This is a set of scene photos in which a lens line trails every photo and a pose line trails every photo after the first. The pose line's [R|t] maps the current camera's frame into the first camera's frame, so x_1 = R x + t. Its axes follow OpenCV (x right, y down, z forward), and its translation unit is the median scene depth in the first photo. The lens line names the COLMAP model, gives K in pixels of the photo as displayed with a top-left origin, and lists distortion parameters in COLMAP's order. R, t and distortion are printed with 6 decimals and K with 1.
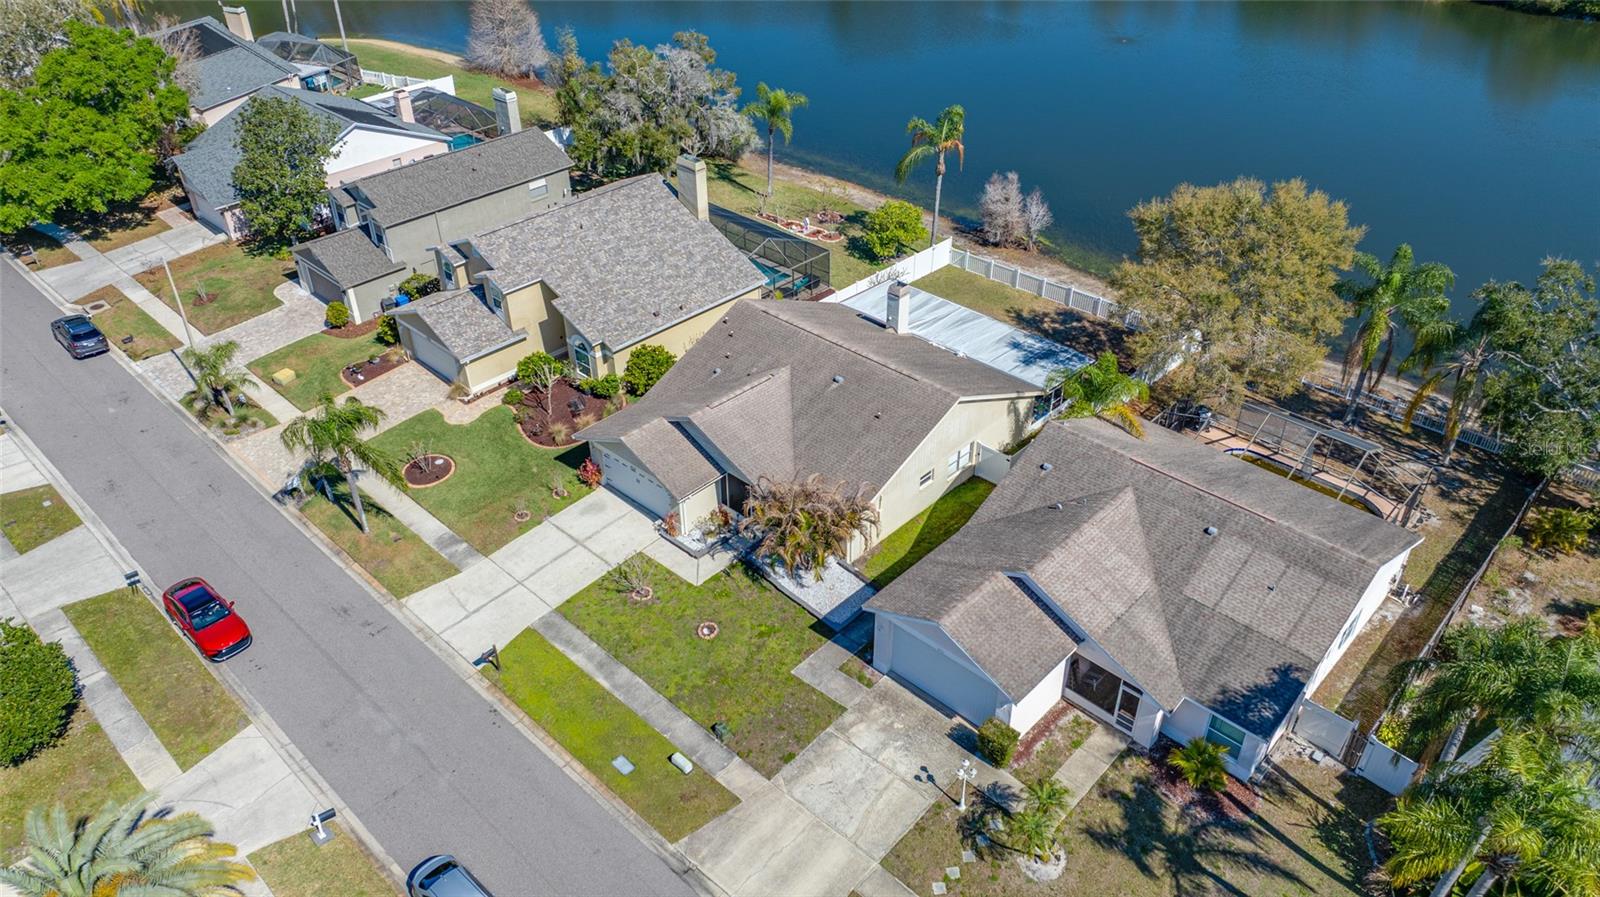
lens RADIAL K [[1121.9, 0, 805.7], [0, 1121.9, 448.4], [0, 0, 1]] dist [-0.026664, 0.017779]
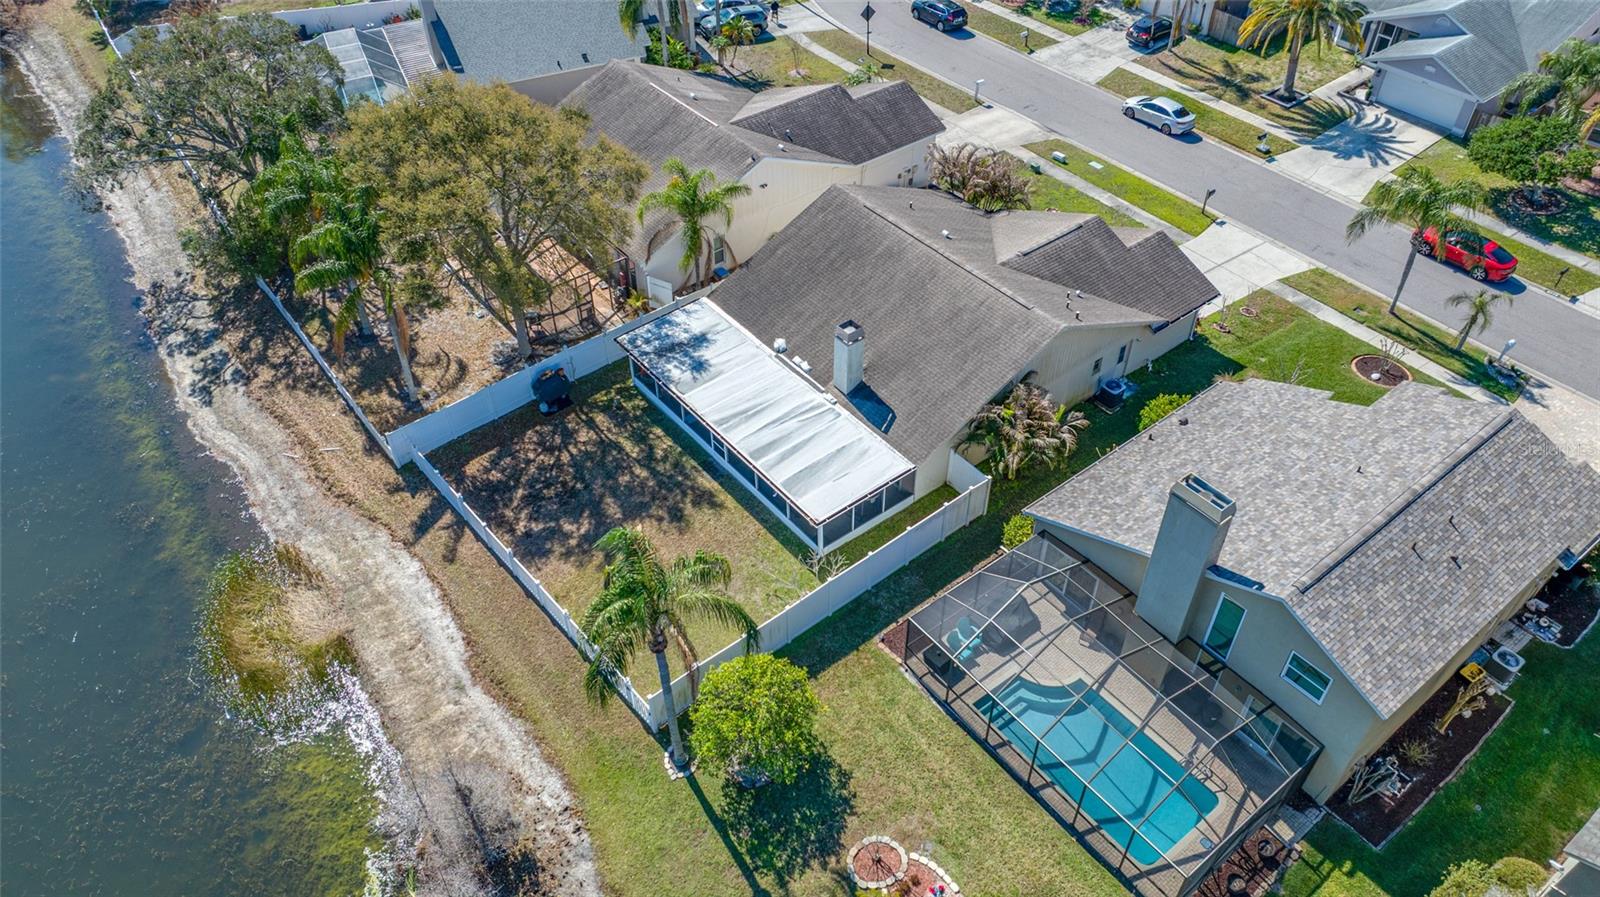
lens RADIAL K [[1128.8, 0, 804.3], [0, 1128.8, 442.3], [0, 0, 1]] dist [-0.020615, 0.001393]
pose [[-0.989237, -0.093936, 0.112187, 0.022228], [0.089000, 0.222296, 0.970909, -0.858754], [-0.116142, 0.970444, -0.211543, 1.238500]]
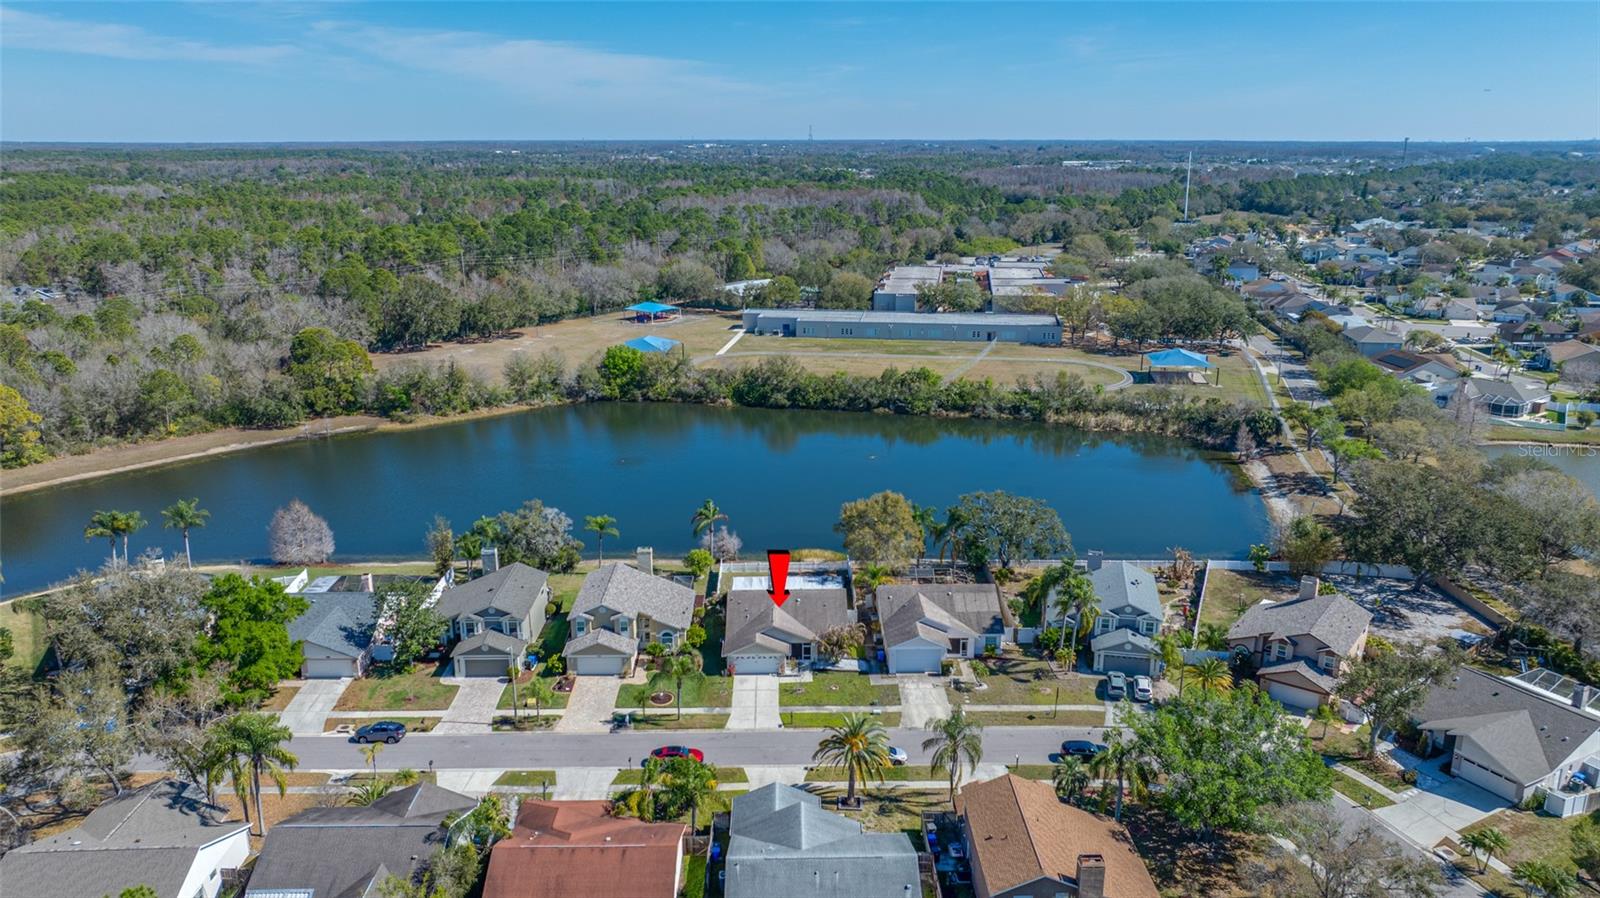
lens RADIAL K [[1121.9, 0, 805.7], [0, 1121.9, 448.9], [0, 0, 1]] dist [-0.026664, 0.017779]
pose [[0.712407, -0.182116, 0.677724, -1.435001], [0.398745, 0.899745, -0.177375, 0.076312], [-0.577476, 0.396602, 0.713603, -0.844370]]
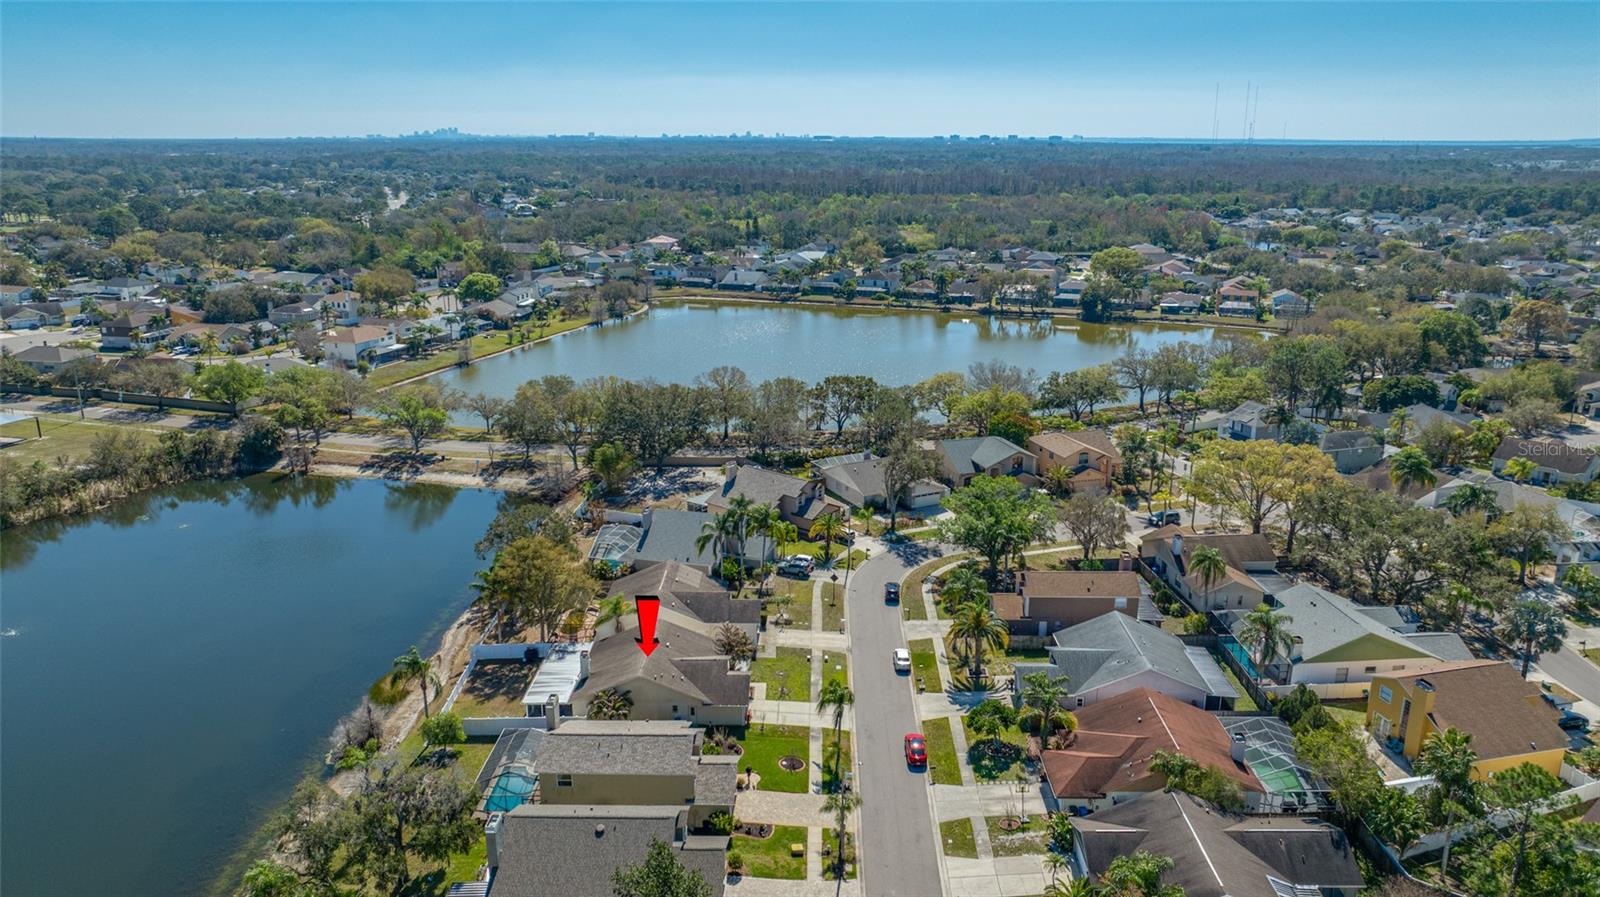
lens RADIAL K [[1121.9, 0, 805.7], [0, 1121.9, 448.4], [0, 0, 1]] dist [-0.026664, 0.017779]
pose [[-0.676440, -0.193785, 0.710546, -1.545597], [0.422963, 0.687593, 0.590186, -1.418596], [-0.602936, 0.699760, -0.383151, 1.277823]]
